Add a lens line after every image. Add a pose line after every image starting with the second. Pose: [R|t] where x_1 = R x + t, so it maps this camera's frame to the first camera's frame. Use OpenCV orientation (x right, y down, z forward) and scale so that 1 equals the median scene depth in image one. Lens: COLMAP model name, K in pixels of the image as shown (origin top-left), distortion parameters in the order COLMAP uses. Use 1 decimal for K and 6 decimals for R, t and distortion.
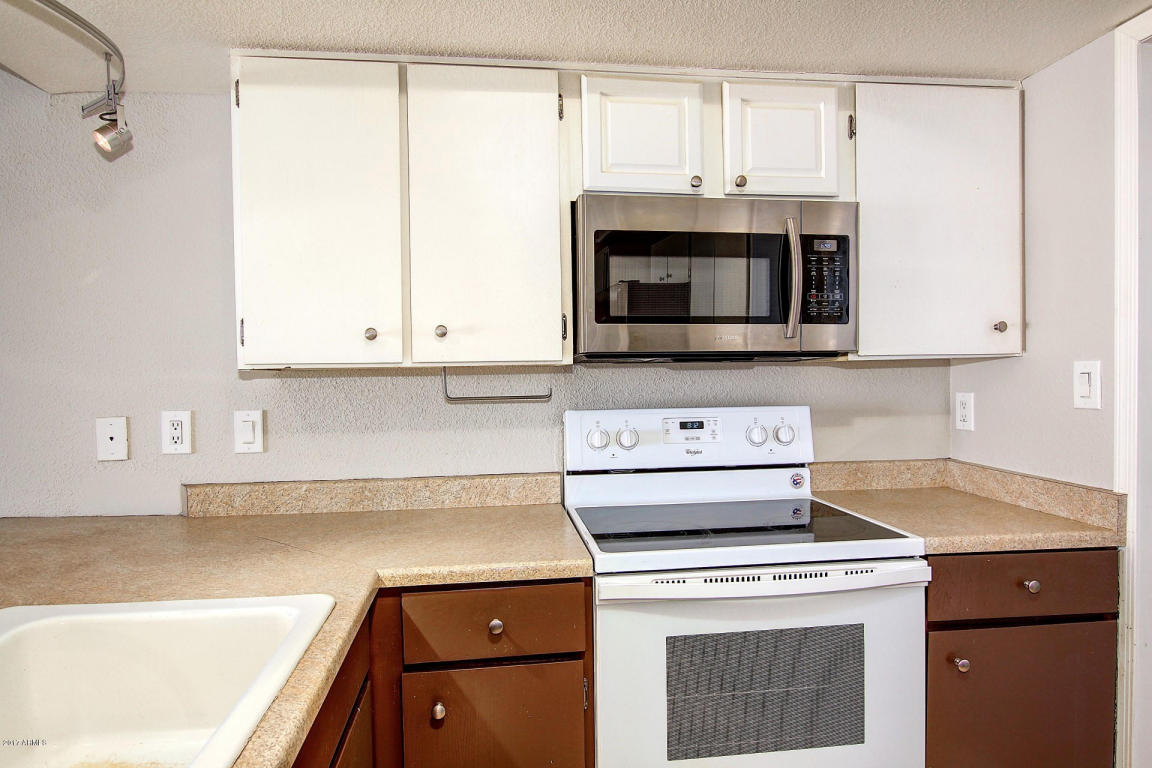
lens RADIAL K [[682.8, 0, 580.2], [0, 682.8, 387.5], [0, 0, 1]] dist [-0.017125, 0.002840]
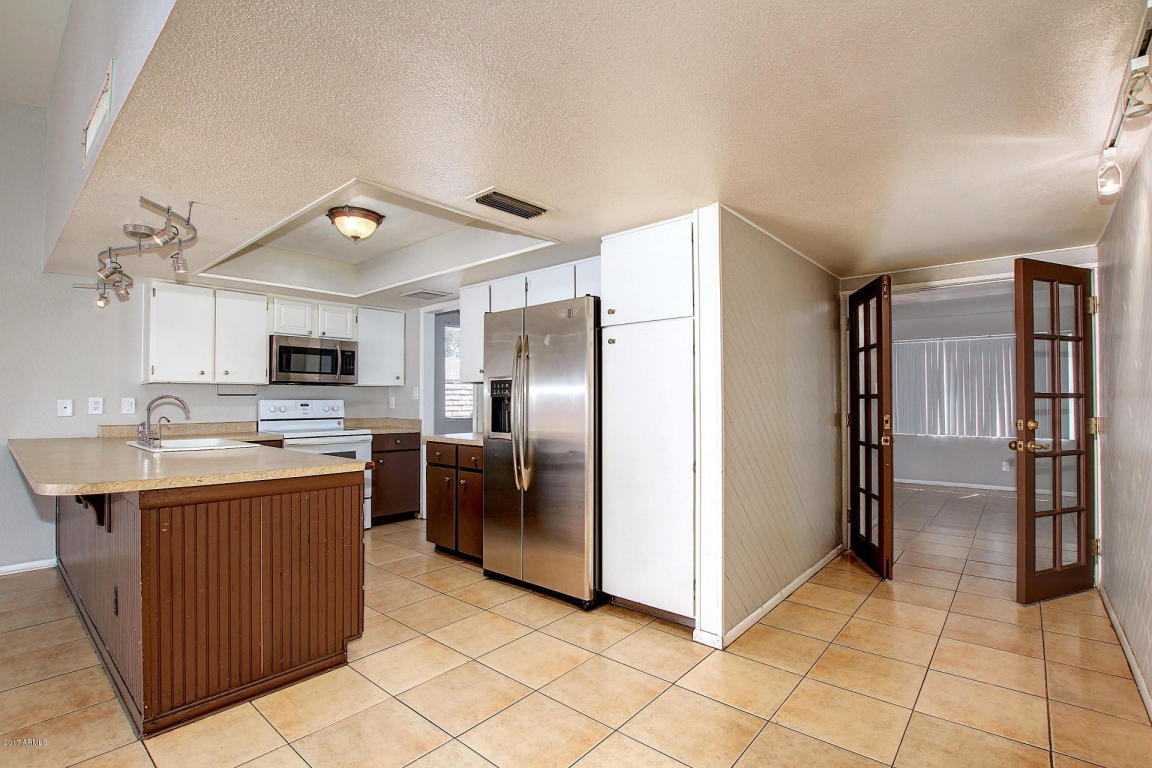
lens RADIAL K [[533.5, 0, 576.3], [0, 533.5, 390.9], [0, 0, 1]] dist [-0.029070, 0.002821]
pose [[0.749173, 0.024058, 0.661937, -0.568545], [0.006315, 0.999035, -0.043458, 0.113988], [-0.662344, 0.036738, 0.748298, -1.829802]]
